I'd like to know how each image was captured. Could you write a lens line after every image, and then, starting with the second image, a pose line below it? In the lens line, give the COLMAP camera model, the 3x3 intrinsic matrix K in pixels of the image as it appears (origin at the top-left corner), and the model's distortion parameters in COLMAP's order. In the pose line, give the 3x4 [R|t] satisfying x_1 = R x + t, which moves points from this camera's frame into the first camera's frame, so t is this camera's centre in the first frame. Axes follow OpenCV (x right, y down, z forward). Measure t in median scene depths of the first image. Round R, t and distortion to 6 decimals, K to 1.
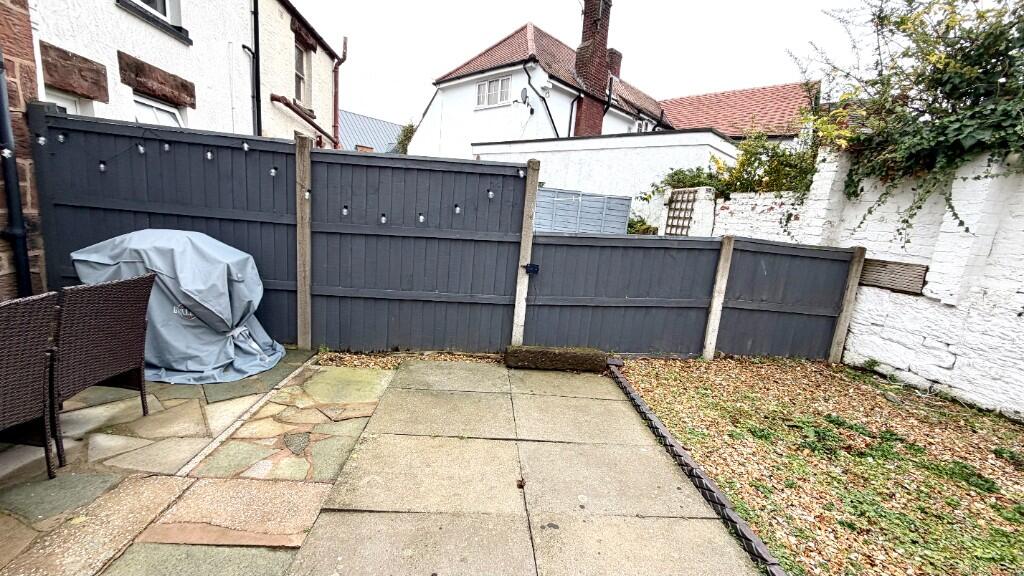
lens RADIAL K [[404.0, 0, 510.8], [0, 404.0, 288.5], [0, 0, 1]] dist [0.000028, 0.000049]
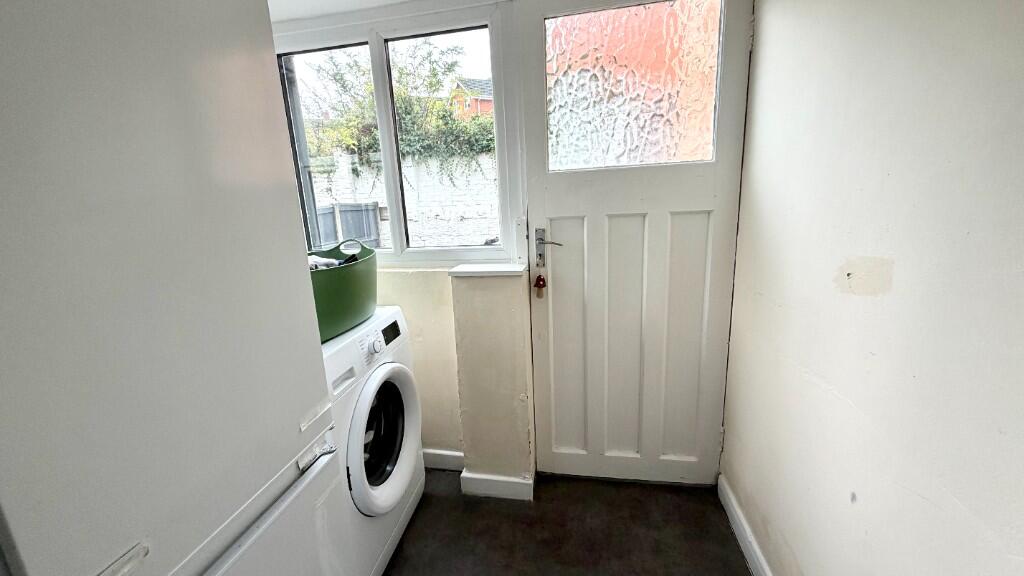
lens RADIAL K [[404.0, 0, 513.9], [0, 404.0, 287.3], [0, 0, 1]] dist [0.000028, 0.000049]
pose [[0.240503, -0.307361, 0.920700, -0.933594], [0.247635, 0.936581, 0.247976, -0.034619], [-0.938528, 0.168358, 0.301364, -0.152177]]
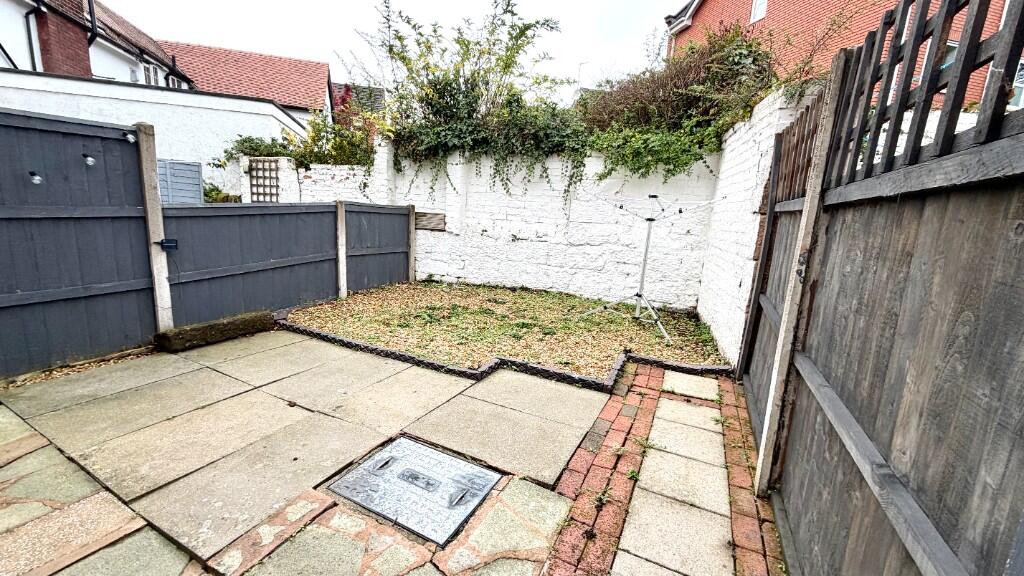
lens RADIAL K [[404.0, 0, 505.5], [0, 404.0, 287.5], [0, 0, 1]] dist [0.000028, 0.000049]
pose [[0.518478, -0.215298, 0.827543, -0.318462], [0.148886, 0.975731, 0.160571, 0.012985], [-0.842029, 0.039957, 0.537950, -0.136663]]
